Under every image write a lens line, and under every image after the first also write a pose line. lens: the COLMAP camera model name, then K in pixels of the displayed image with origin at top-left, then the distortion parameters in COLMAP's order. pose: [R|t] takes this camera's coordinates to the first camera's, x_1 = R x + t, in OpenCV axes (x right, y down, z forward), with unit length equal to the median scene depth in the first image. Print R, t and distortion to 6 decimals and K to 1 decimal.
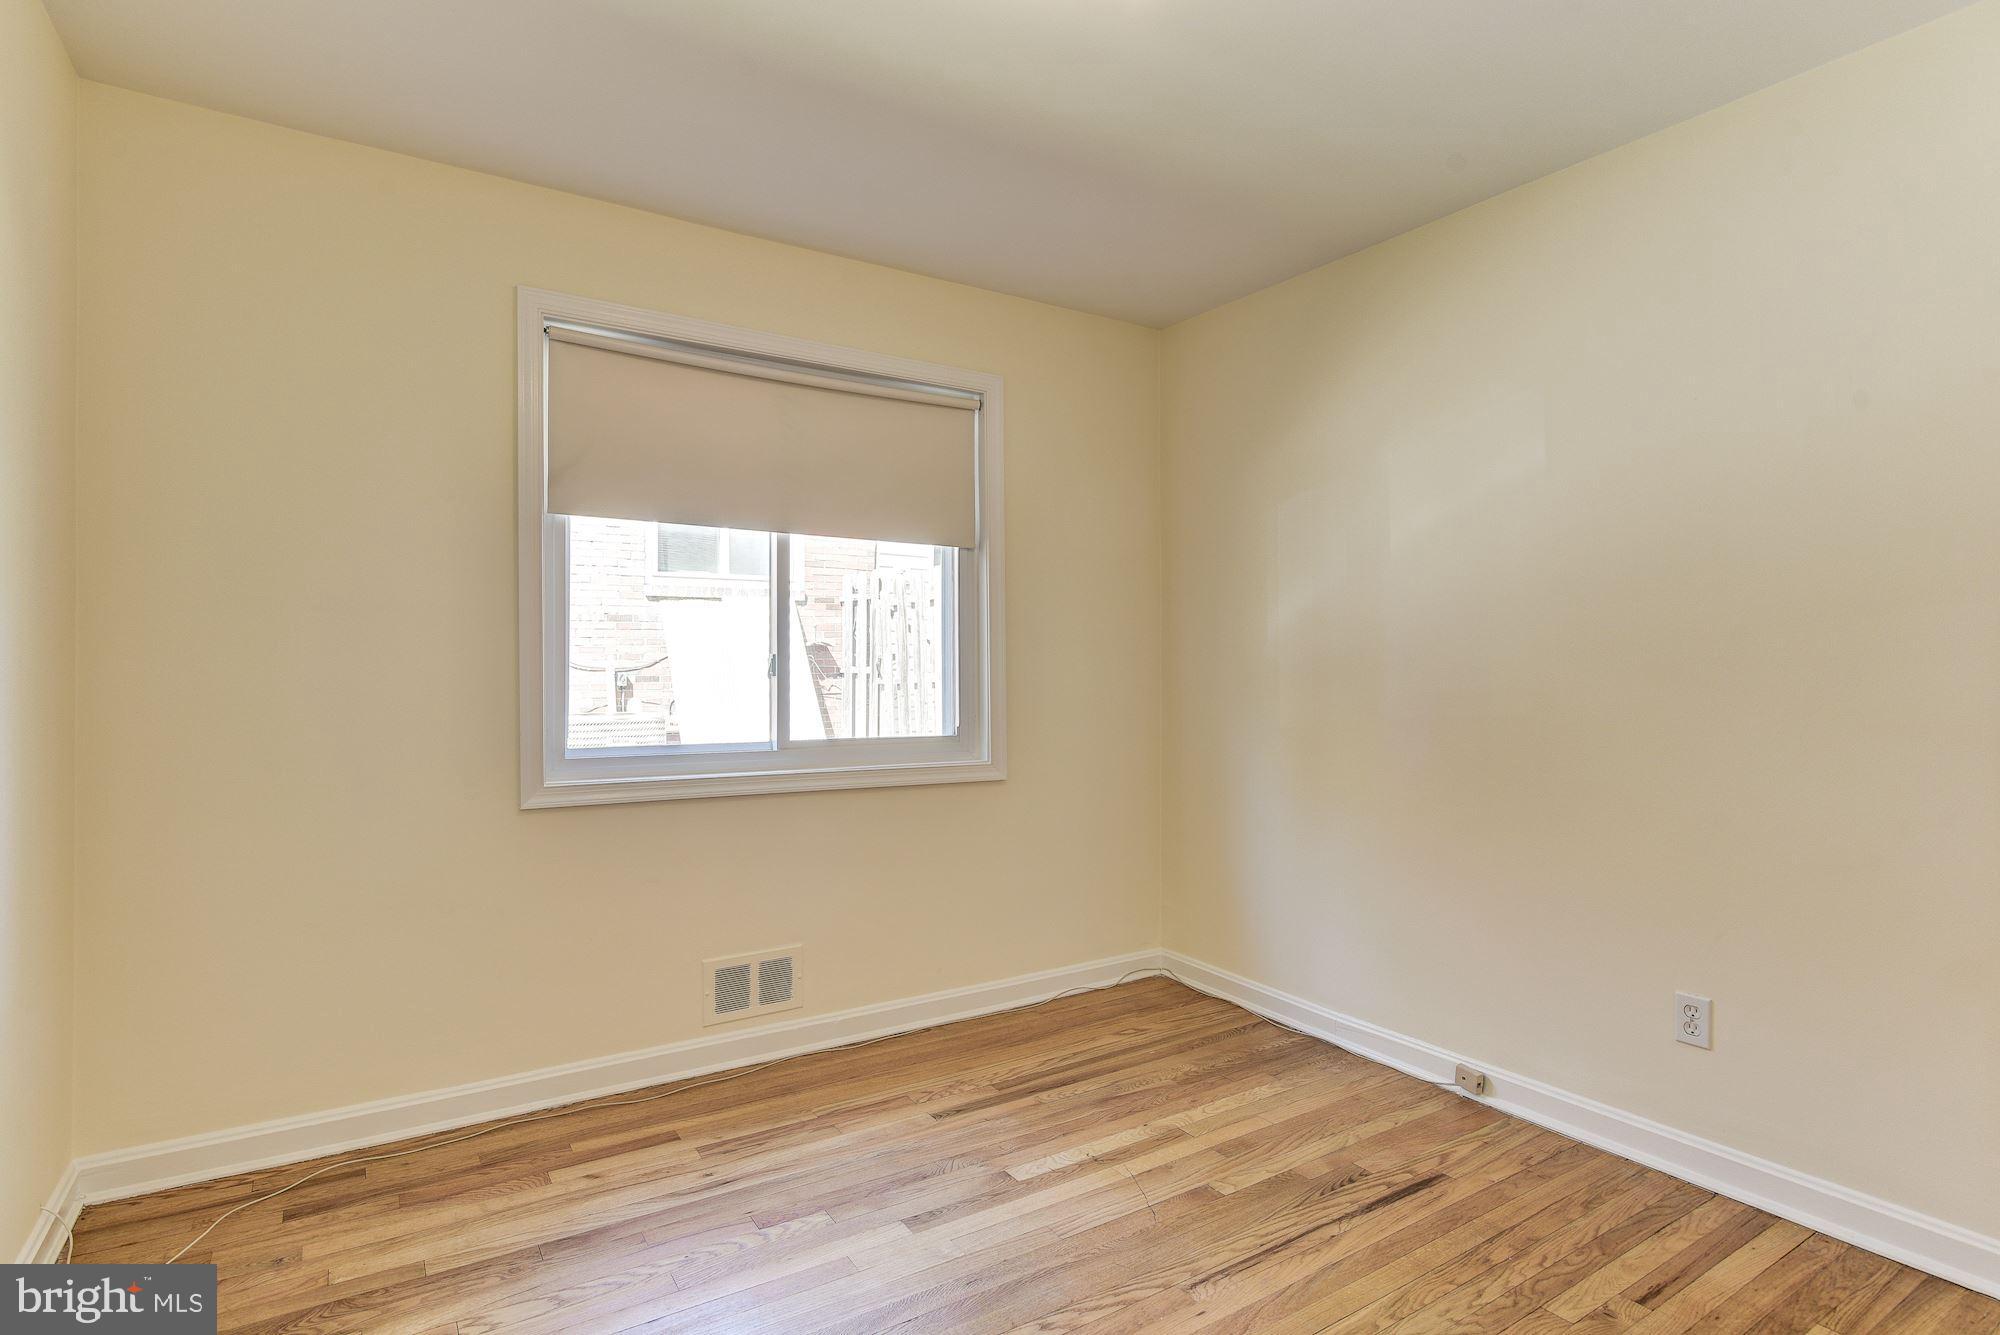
lens RADIAL K [[992.8, 0, 1007.6], [0, 992.8, 668.0], [0, 0, 1]] dist [-0.004456, -0.001998]
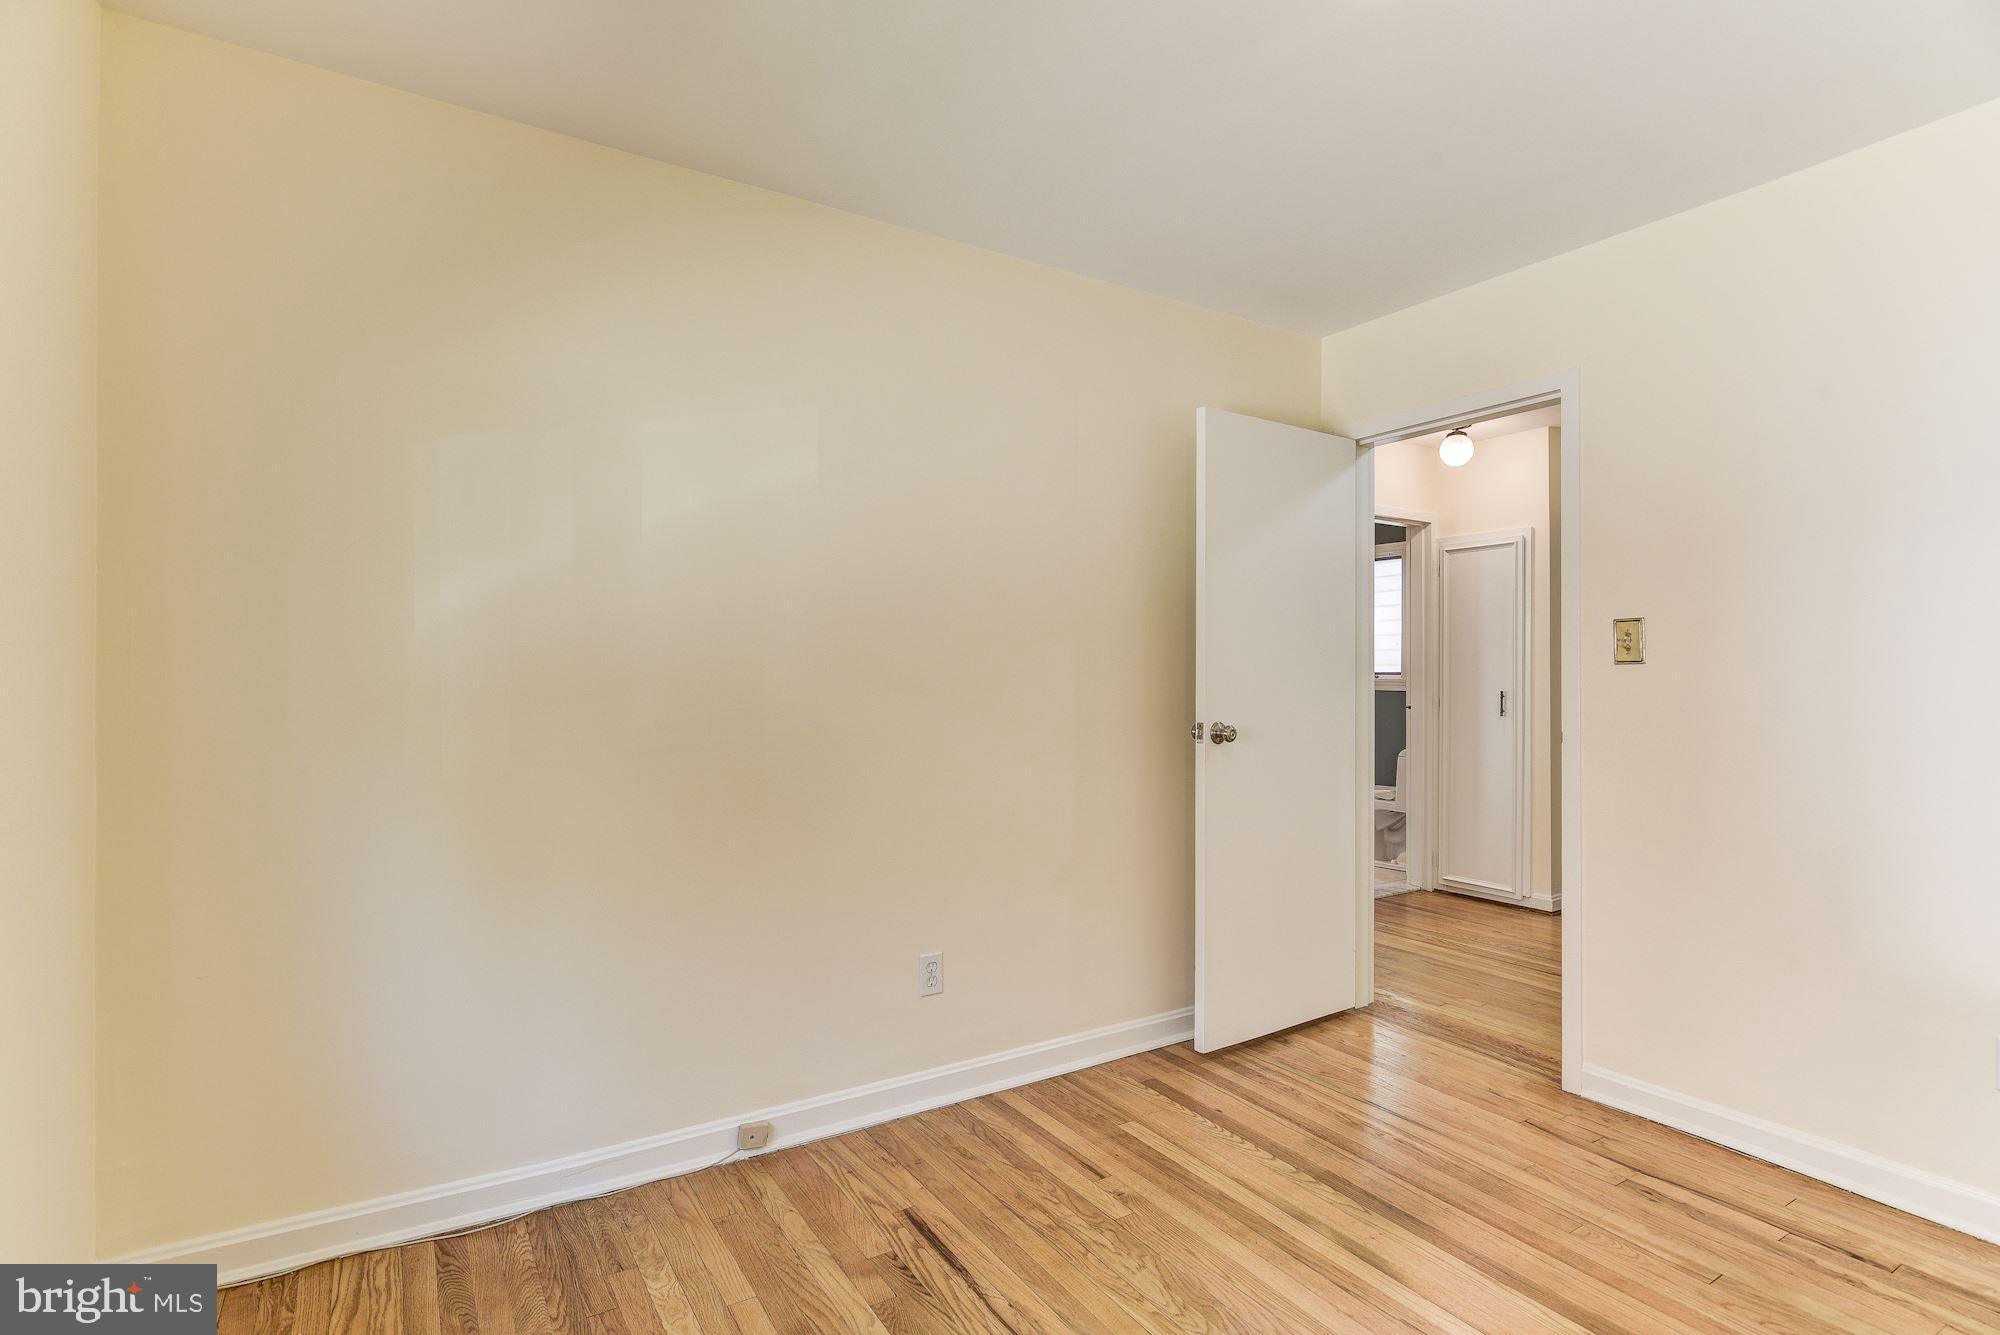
lens RADIAL K [[992.8, 0, 1008.8], [0, 992.8, 662.0], [0, 0, 1]] dist [-0.004456, -0.001998]
pose [[0.033190, 0.023509, 0.999173, -0.529212], [0.017280, 0.999560, -0.024092, 0.009007], [-0.999300, 0.018065, 0.032769, 0.869601]]
